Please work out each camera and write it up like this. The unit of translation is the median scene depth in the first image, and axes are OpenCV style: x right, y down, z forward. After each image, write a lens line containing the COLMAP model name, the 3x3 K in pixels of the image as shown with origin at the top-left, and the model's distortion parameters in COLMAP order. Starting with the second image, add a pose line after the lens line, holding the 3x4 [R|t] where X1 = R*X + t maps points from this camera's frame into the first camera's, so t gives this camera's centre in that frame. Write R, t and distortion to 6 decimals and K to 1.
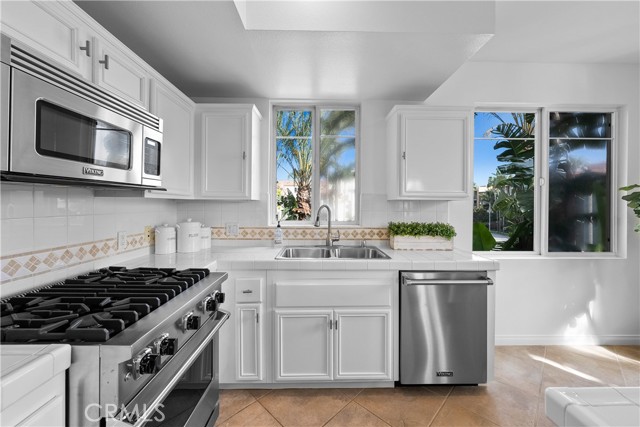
lens RADIAL K [[251.3, 0, 322.8], [0, 251.3, 204.5], [0, 0, 1]] dist [-0.000343, -0.000135]
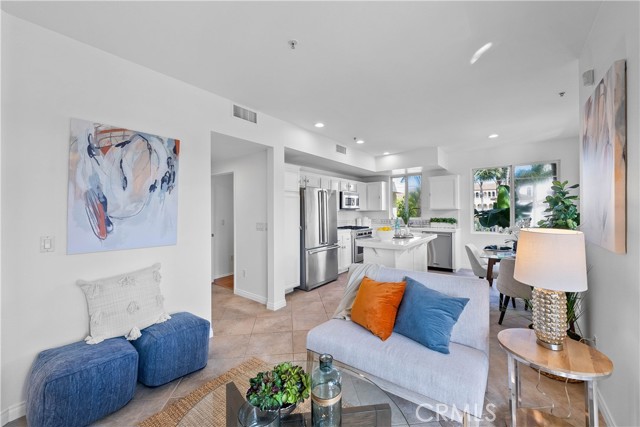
lens RADIAL K [[251.3, 0, 318.7], [0, 251.3, 208.3], [0, 0, 1]] dist [-0.000343, -0.000135]
pose [[0.776256, -0.021063, -0.630066, 1.086524], [0.012807, 0.999762, -0.017644, -0.000655], [0.630287, 0.005627, 0.776341, -1.966113]]
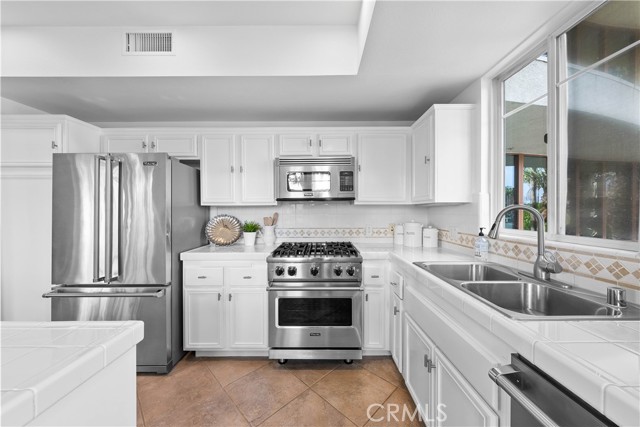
lens RADIAL K [[230.9, 0, 319.6], [0, 230.9, 211.7], [0, 0, 1]] dist [0.003042, 0.000195]
pose [[-0.033848, -0.003358, -0.999421, 0.589566], [0.001511, 0.999993, -0.003411, 0.018115], [0.999426, -0.001625, -0.033843, 0.549061]]
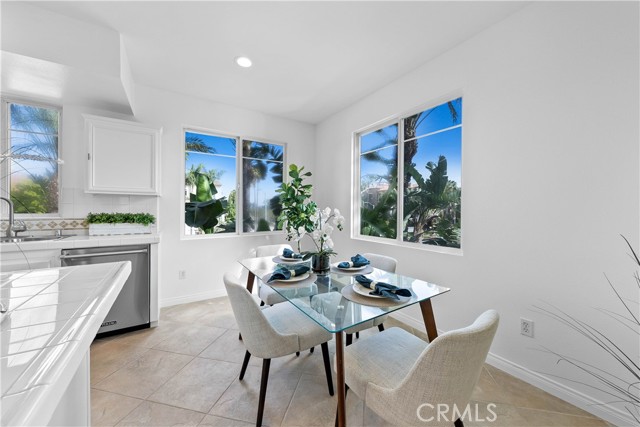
lens RADIAL K [[230.9, 0, 316.1], [0, 230.9, 211.6], [0, 0, 1]] dist [0.003042, 0.000195]
pose [[0.859271, -0.007181, 0.511470, 0.649207], [0.002598, 0.999950, 0.009674, 0.058275], [-0.511514, -0.006984, 0.859247, -0.490872]]
